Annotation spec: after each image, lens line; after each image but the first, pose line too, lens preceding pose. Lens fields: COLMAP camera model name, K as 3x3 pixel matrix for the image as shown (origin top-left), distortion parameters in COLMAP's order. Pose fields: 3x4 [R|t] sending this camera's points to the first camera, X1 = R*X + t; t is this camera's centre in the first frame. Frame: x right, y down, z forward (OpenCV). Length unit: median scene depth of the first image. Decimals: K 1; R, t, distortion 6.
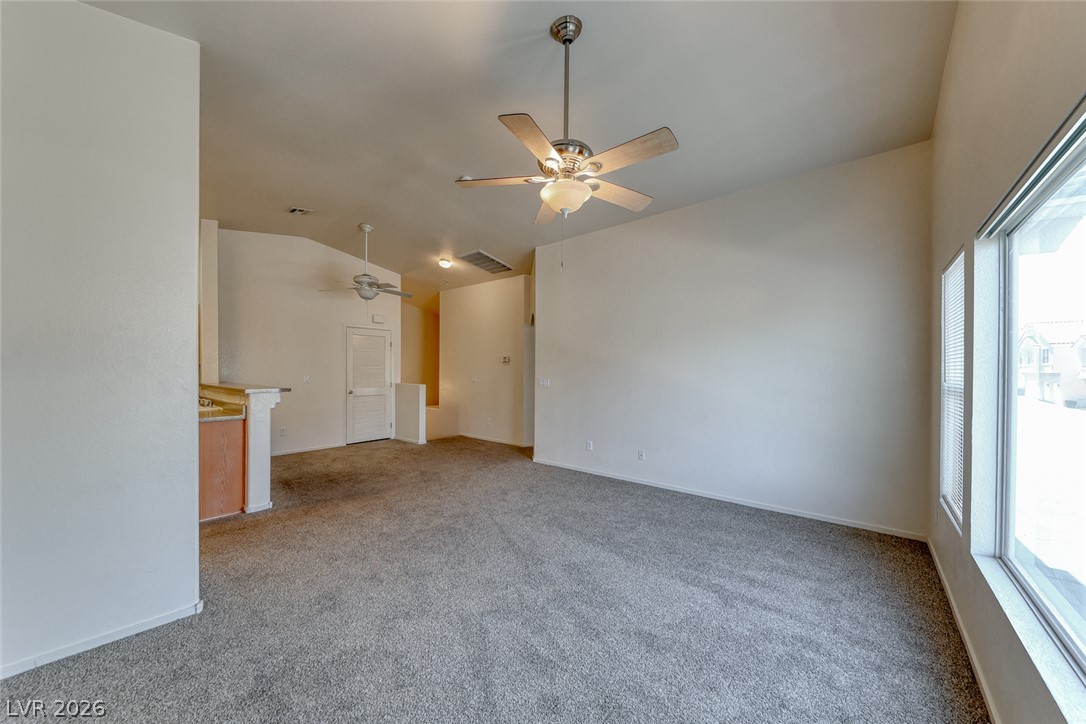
lens RADIAL K [[382.2, 0, 545.0], [0, 382.2, 372.2], [0, 0, 1]] dist [-0.000158, -0.000051]
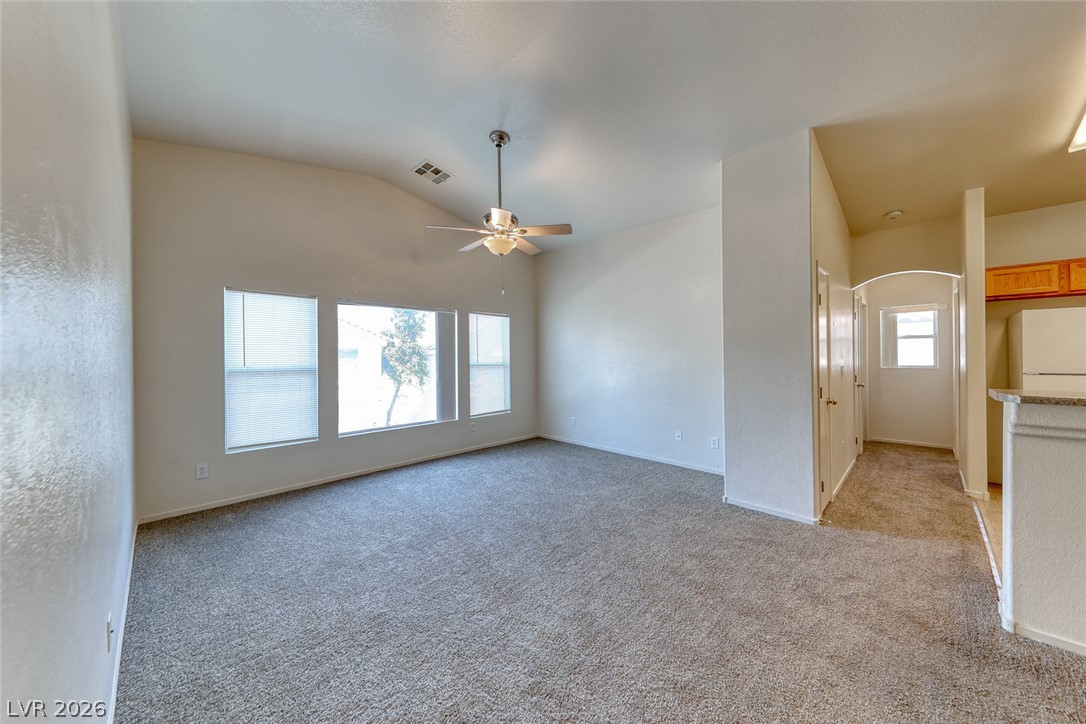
lens RADIAL K [[380.2, 0, 542.3], [0, 380.2, 356.8], [0, 0, 1]] dist [0.016506, -0.007011]
pose [[-0.994951, 0.004706, 0.100250, -0.102193], [0.005294, 0.999970, 0.005605, -0.005700], [-0.100220, 0.006107, -0.994947, 0.964822]]
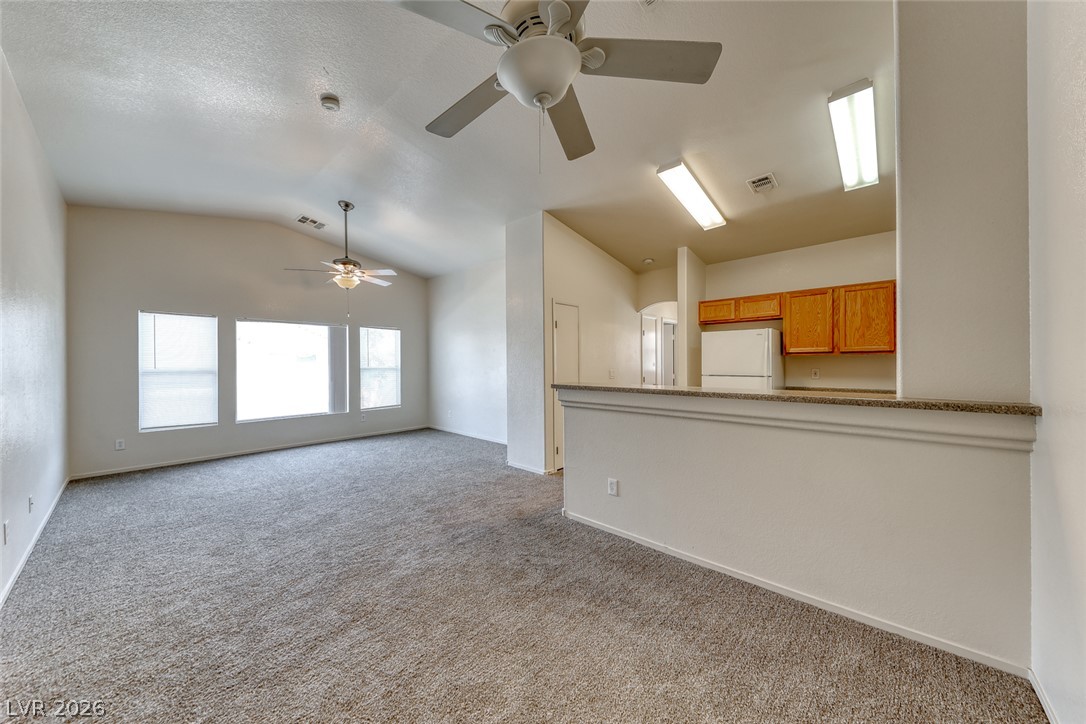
lens RADIAL K [[375.6, 0, 538.6], [0, 375.6, 364.1], [0, 0, 1]] dist [0.023777, -0.008124]
pose [[-0.997782, 0.000409, 0.066566, -0.444966], [0.001132, 0.999941, 0.010825, -0.007110], [-0.066558, 0.010877, -0.997723, 1.168694]]
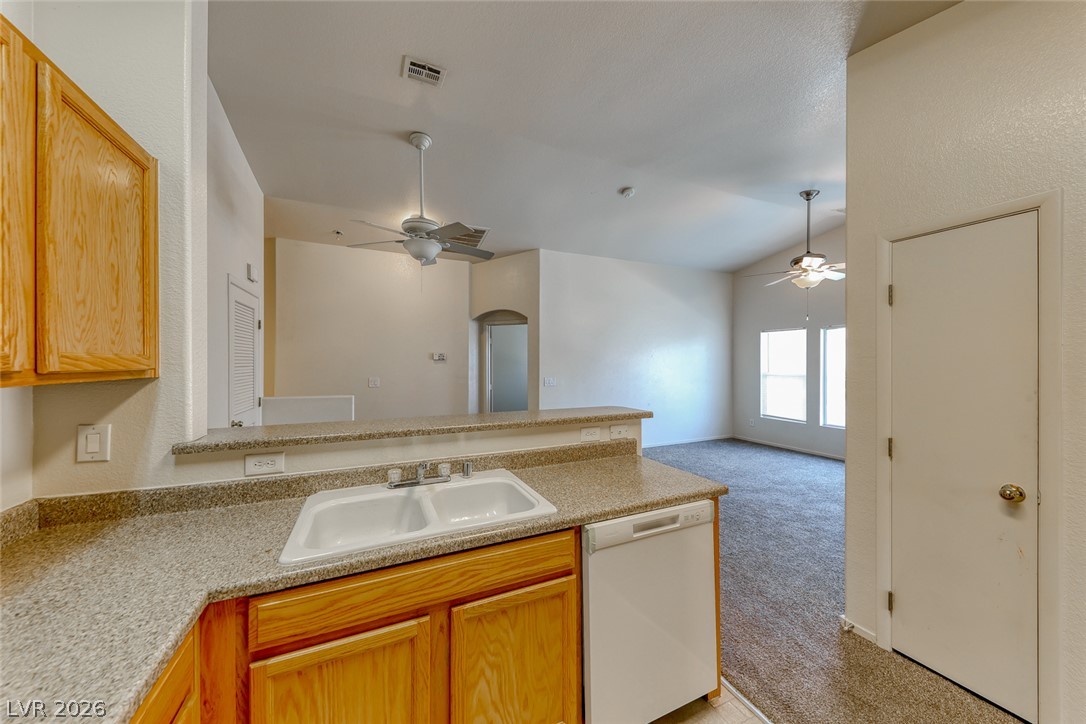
lens RADIAL K [[369.9, 0, 540.2], [0, 369.9, 363.6], [0, 0, 1]] dist [0.023580, -0.007889]
pose [[0.443215, -0.007682, 0.896383, -0.844088], [0.005727, 0.999967, 0.005738, -0.025089], [-0.896397, 0.002591, 0.443244, 0.524329]]
